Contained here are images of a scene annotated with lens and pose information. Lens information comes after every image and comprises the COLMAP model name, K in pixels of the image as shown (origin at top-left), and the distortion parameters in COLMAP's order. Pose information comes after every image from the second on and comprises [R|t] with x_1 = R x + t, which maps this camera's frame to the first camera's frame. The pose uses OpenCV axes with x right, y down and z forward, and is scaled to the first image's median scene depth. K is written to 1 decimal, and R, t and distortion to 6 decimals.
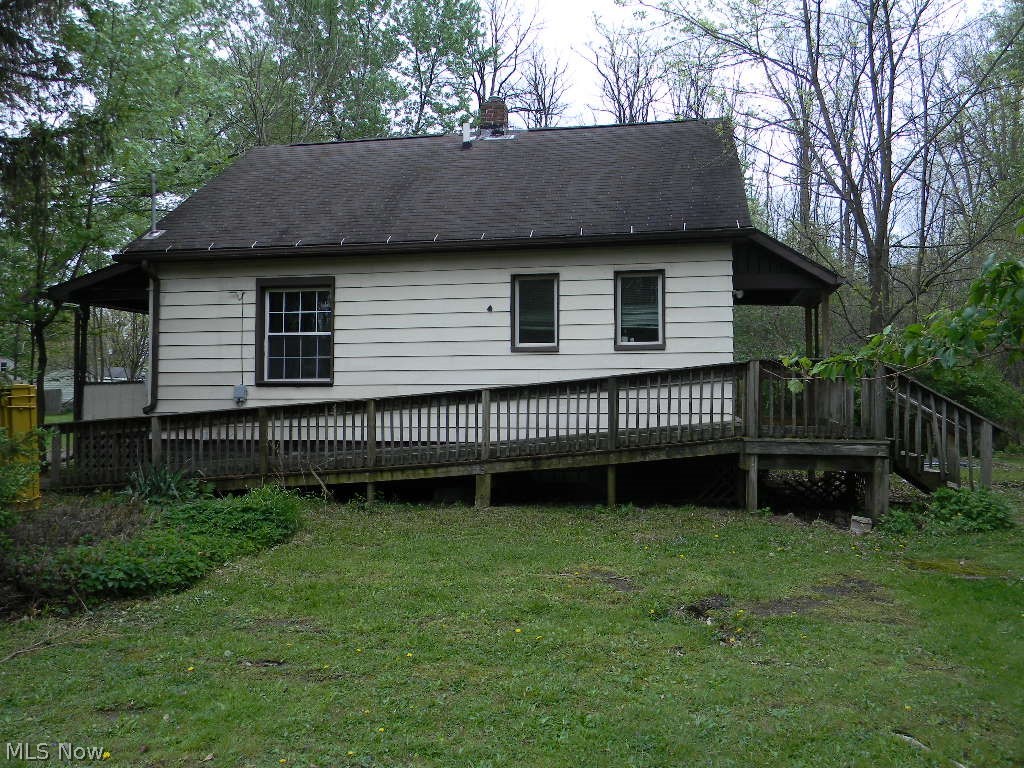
lens RADIAL K [[823.7, 0, 512.0], [0, 823.7, 384.0], [0, 0, 1]] dist [0.005439, -0.011099]
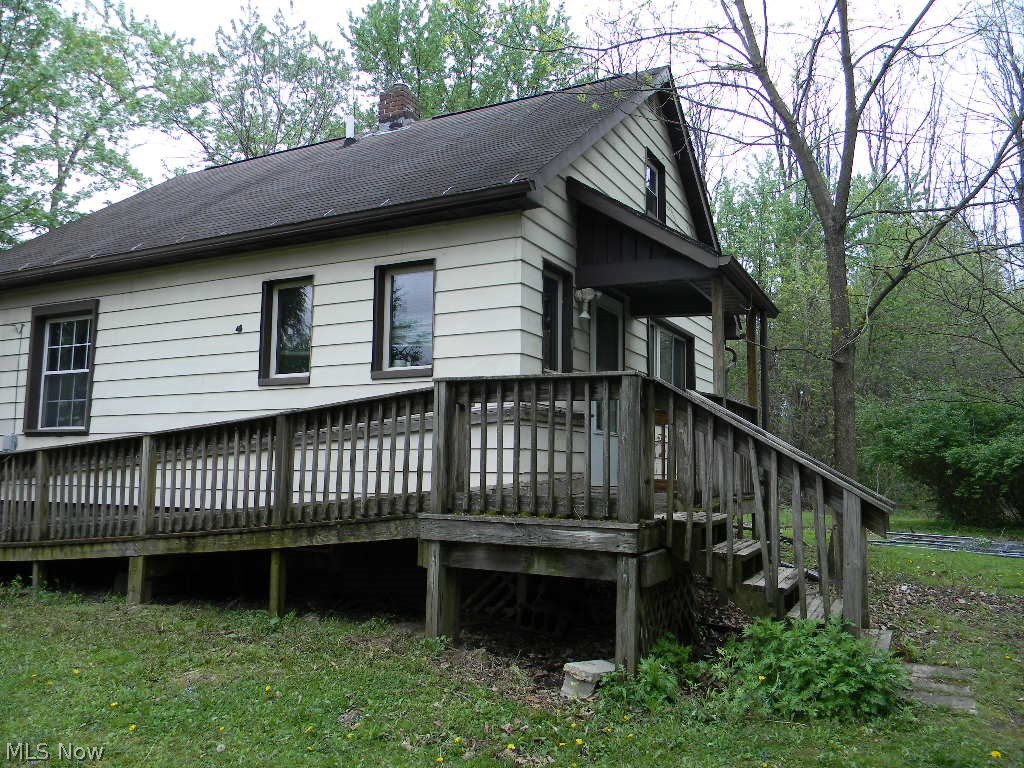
lens RADIAL K [[823.7, 0, 512.0], [0, 823.7, 384.0], [0, 0, 1]] dist [0.005439, -0.011099]
pose [[0.958270, -0.022842, -0.284951, 0.425850], [0.001327, 0.997147, -0.075470, 0.014845], [0.285862, 0.071943, 0.955566, 0.367563]]
